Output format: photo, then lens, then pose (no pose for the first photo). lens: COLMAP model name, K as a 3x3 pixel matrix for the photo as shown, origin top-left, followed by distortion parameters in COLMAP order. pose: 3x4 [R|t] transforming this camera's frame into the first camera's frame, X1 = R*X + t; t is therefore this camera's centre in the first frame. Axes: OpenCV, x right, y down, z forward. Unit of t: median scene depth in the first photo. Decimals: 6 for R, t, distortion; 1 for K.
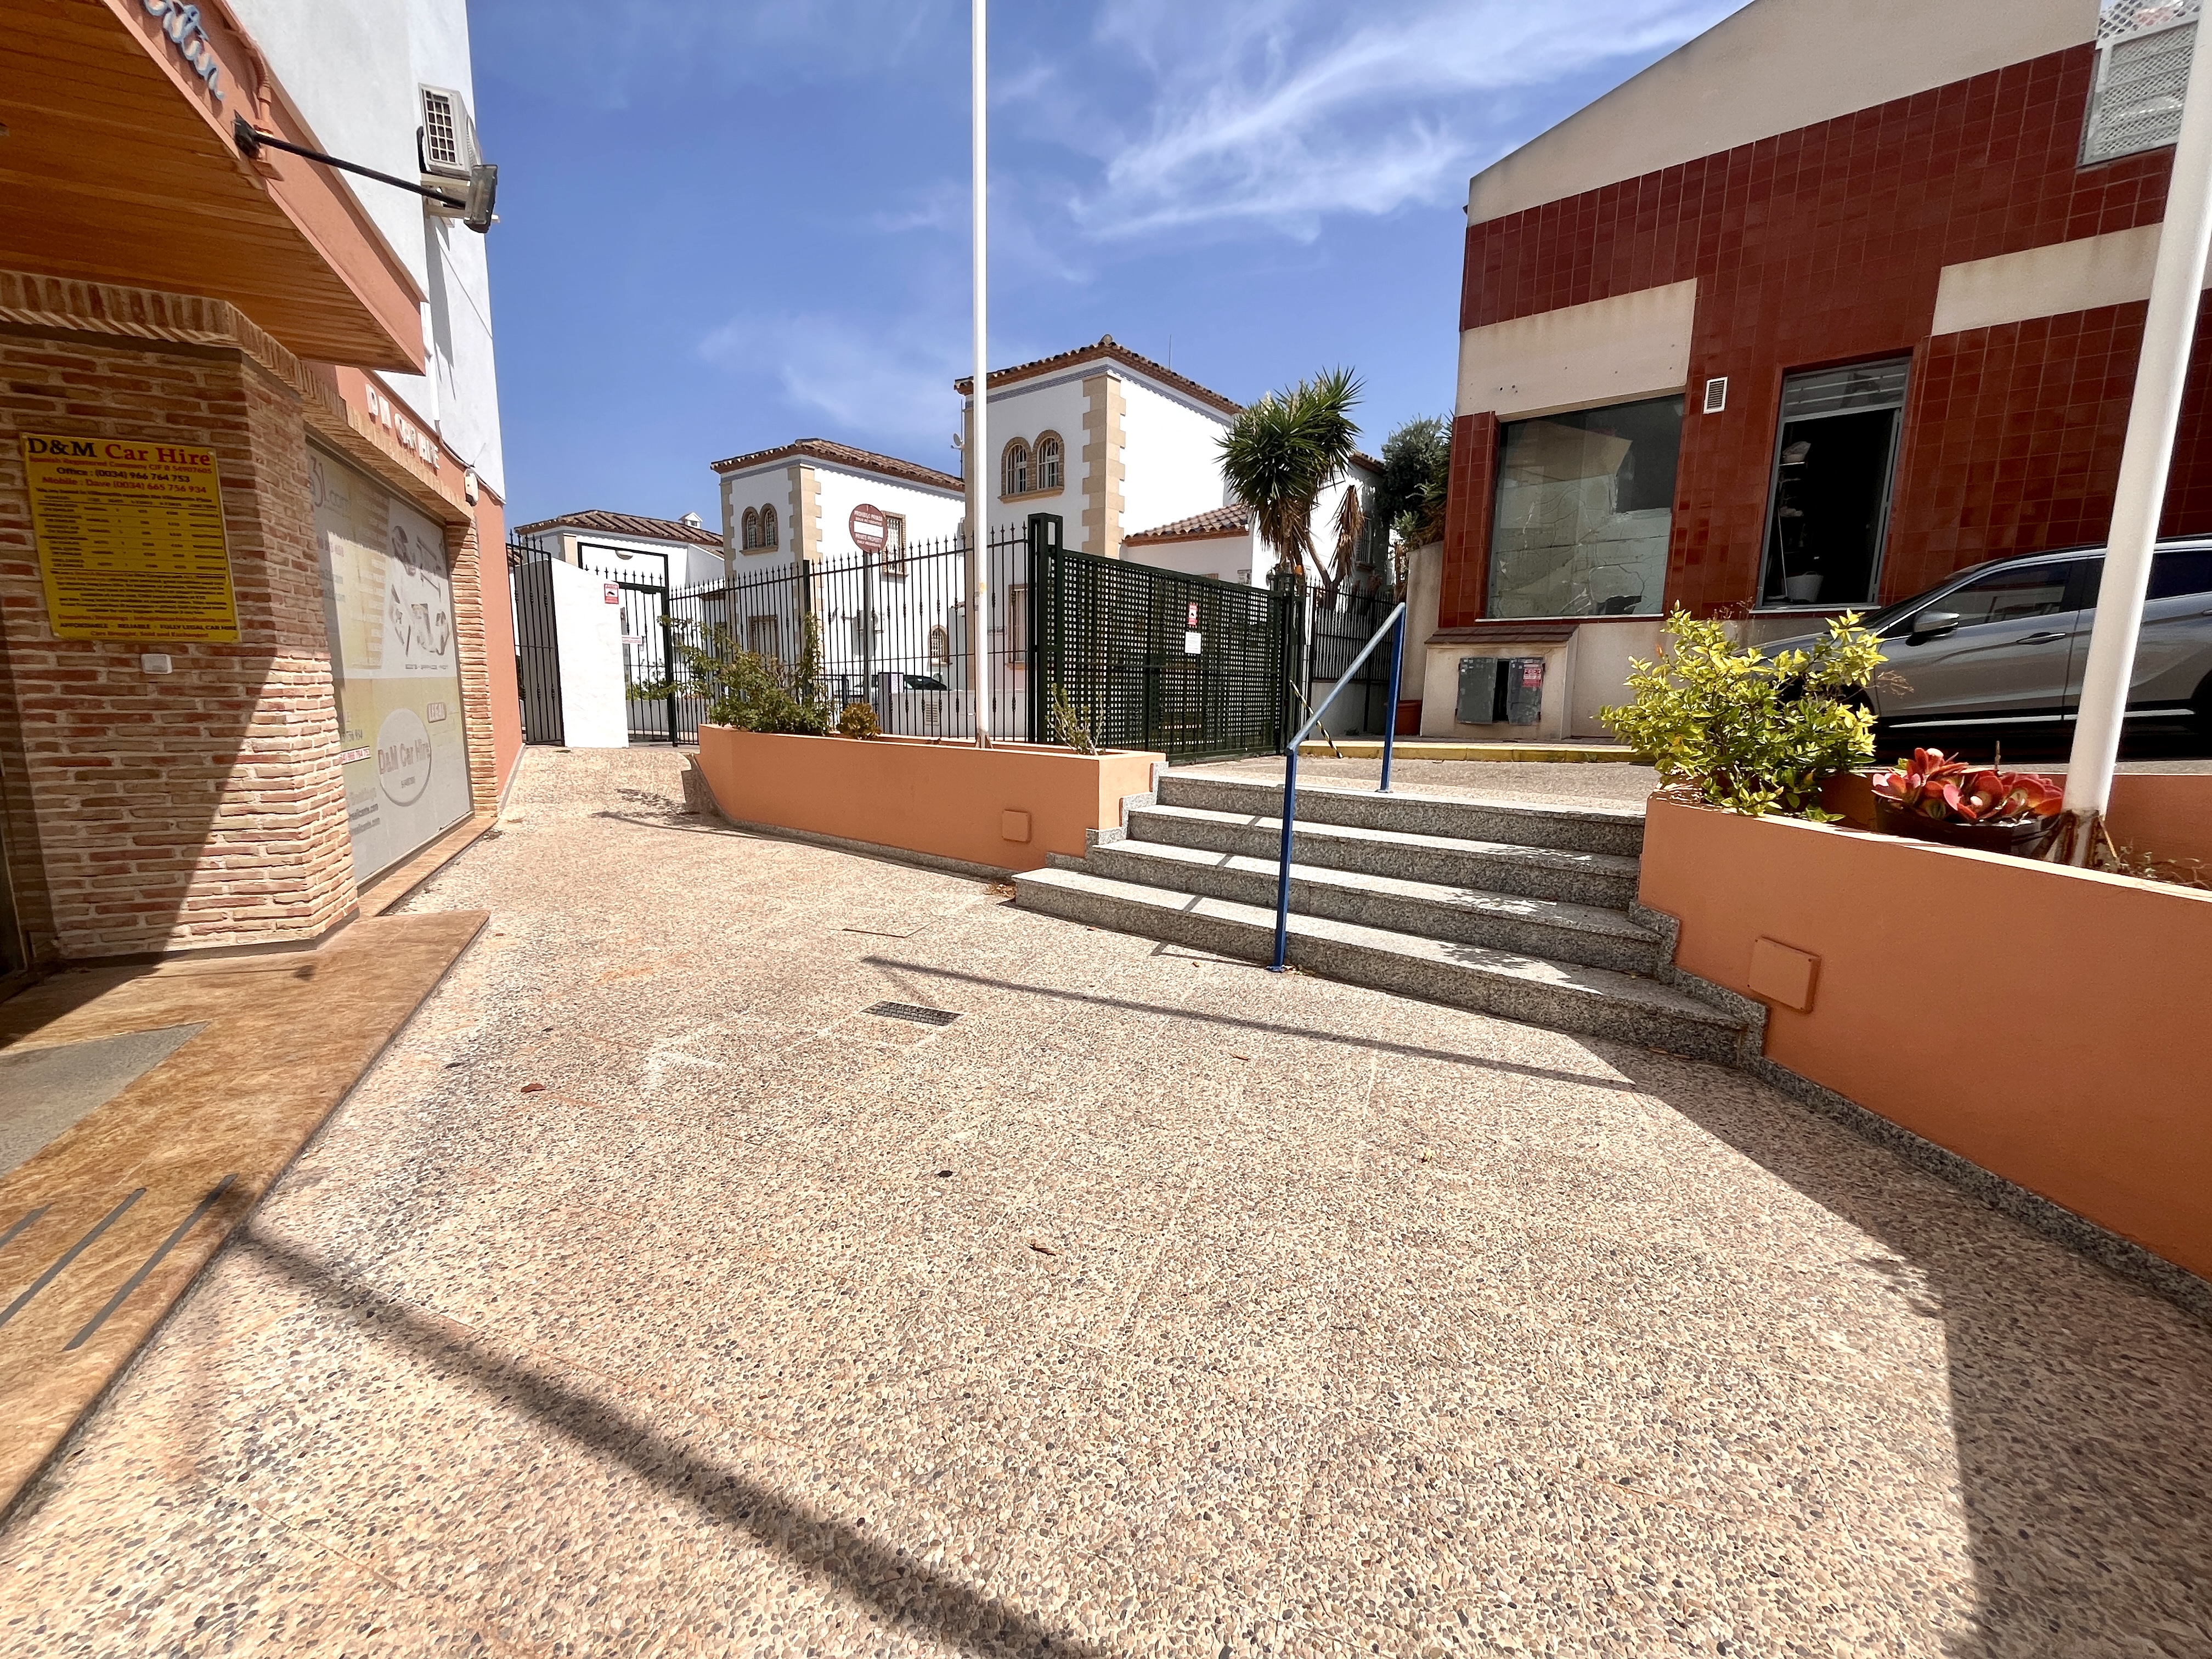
lens RADIAL K [[893.1, 0, 1104.6], [0, 893.1, 830.1], [0, 0, 1]] dist [-0.003319, -0.000761]
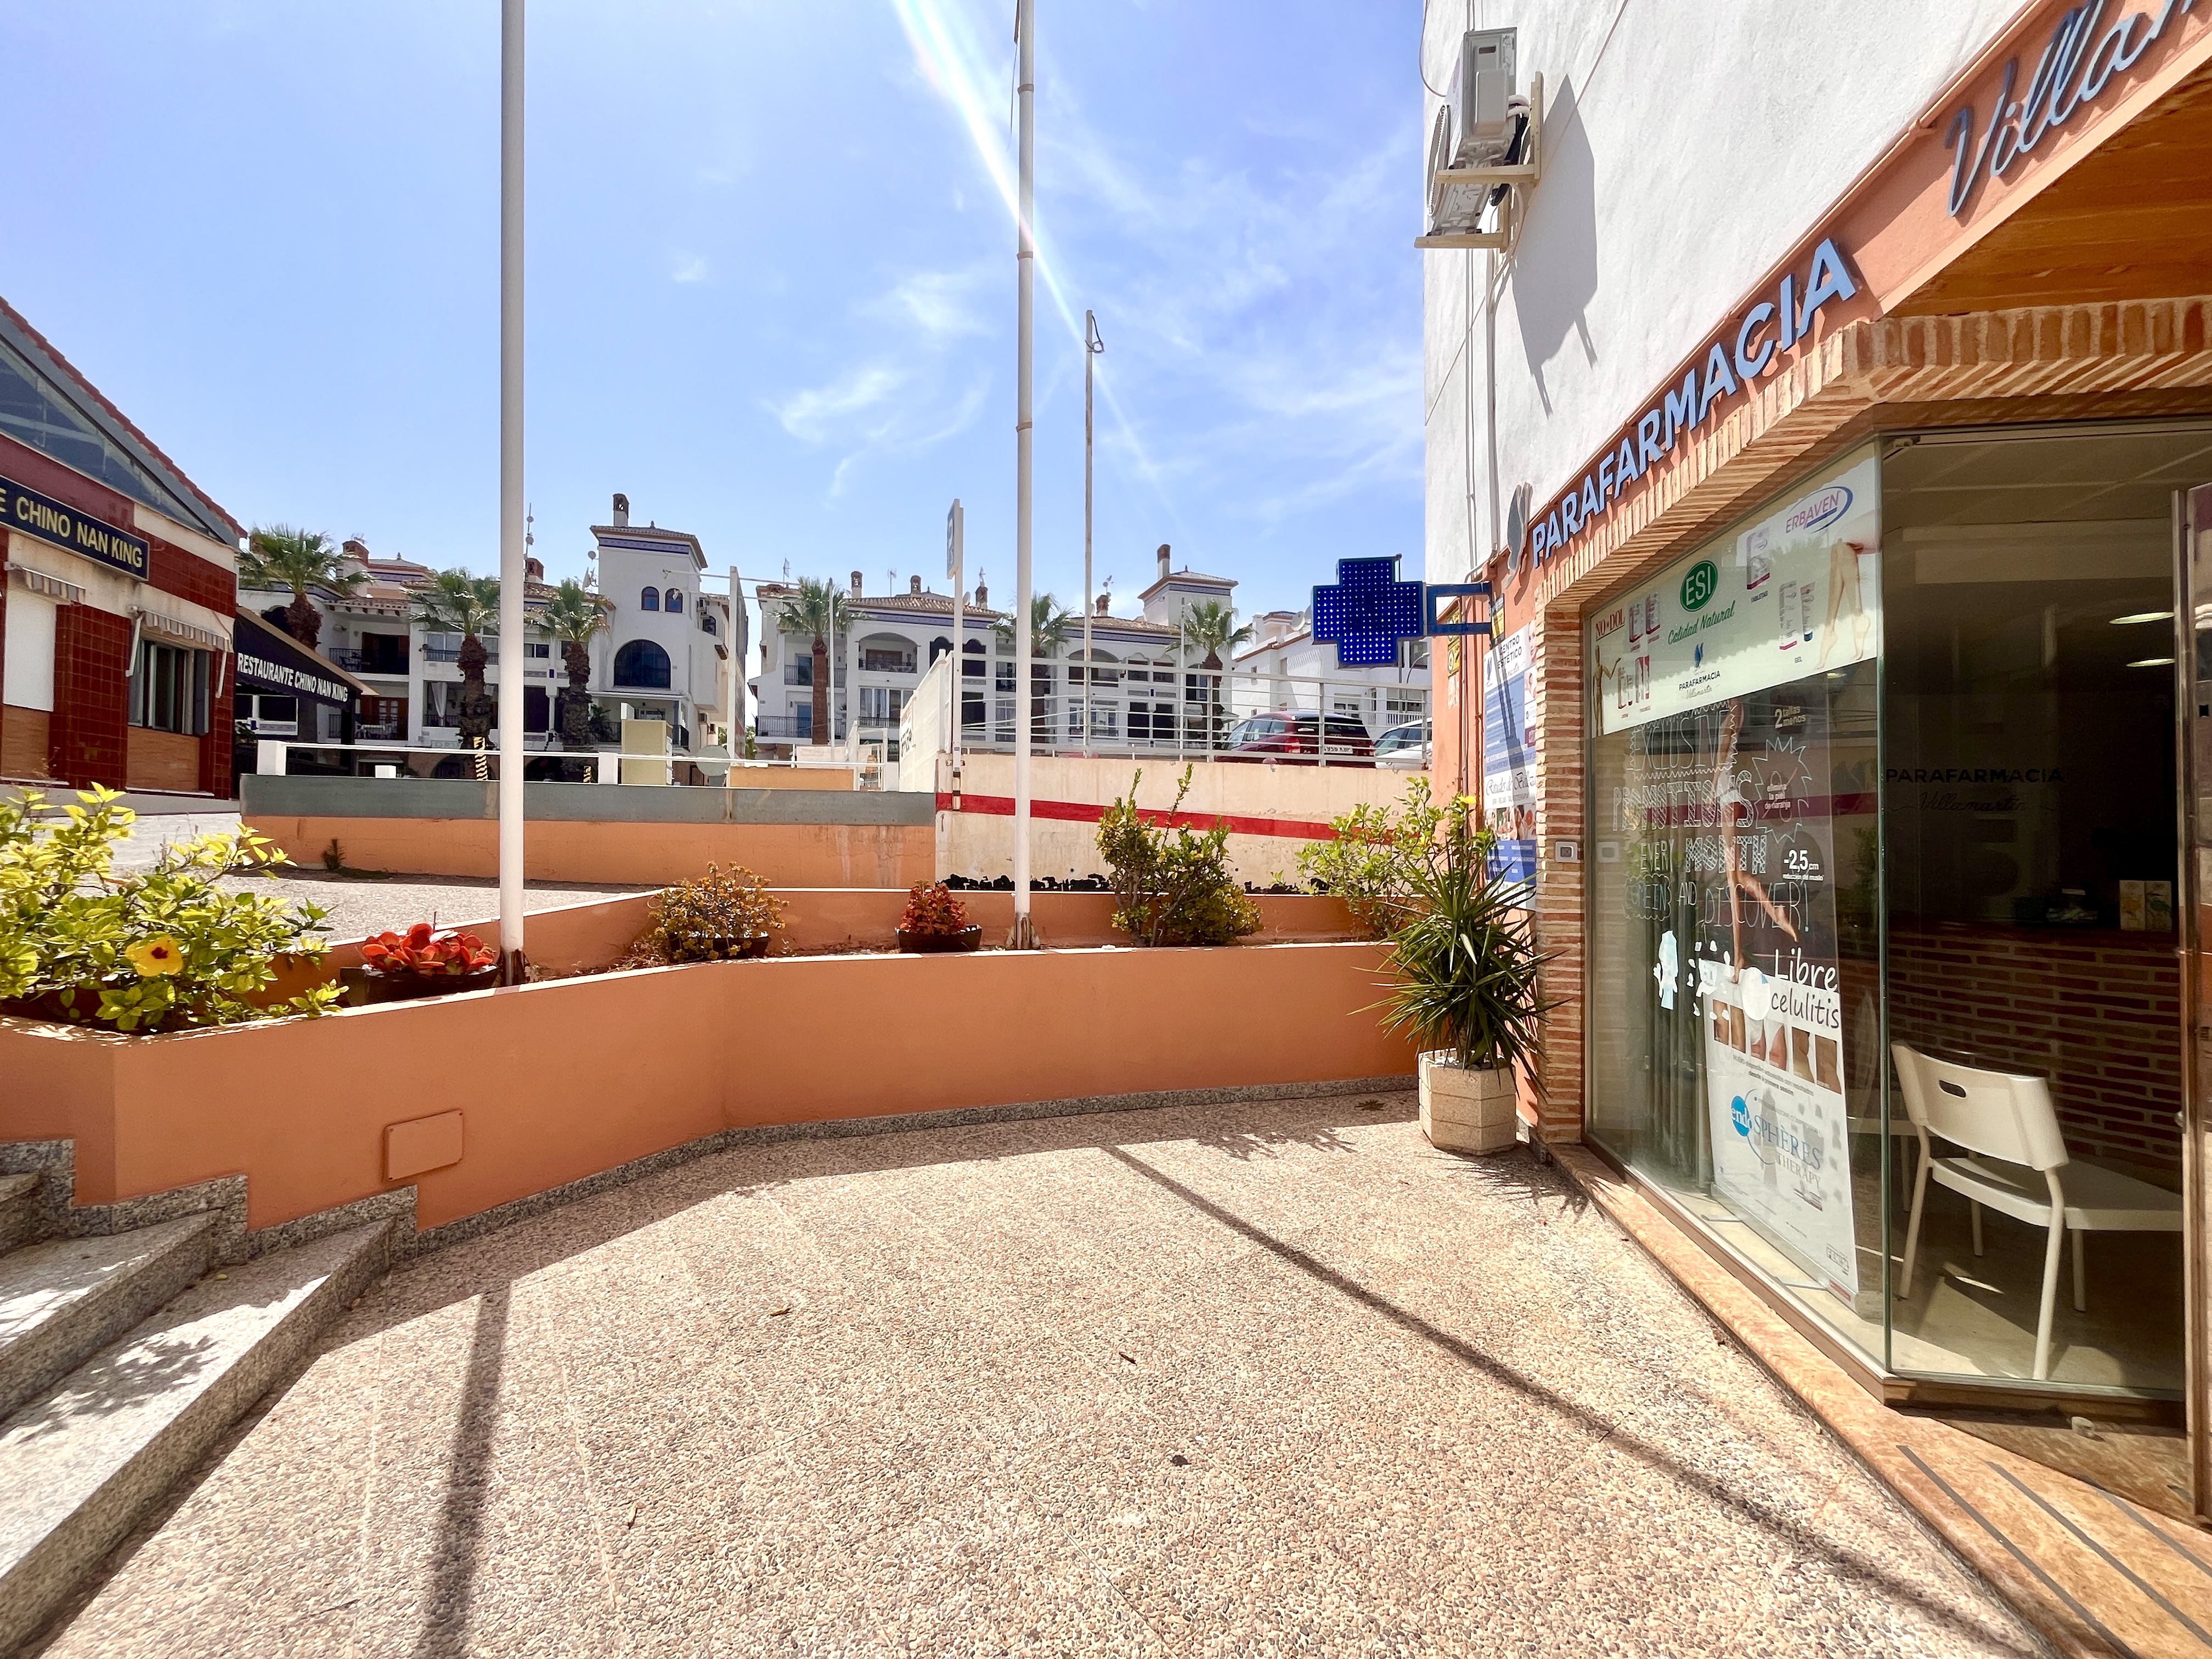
lens RADIAL K [[893.1, 0, 1096.7], [0, 893.1, 832.2], [0, 0, 1]] dist [-0.003319, -0.000761]
pose [[-0.837769, -0.013402, 0.545861, -0.150236], [0.068902, 0.989113, 0.130034, -0.090349], [-0.541660, 0.146550, -0.827724, 0.433395]]
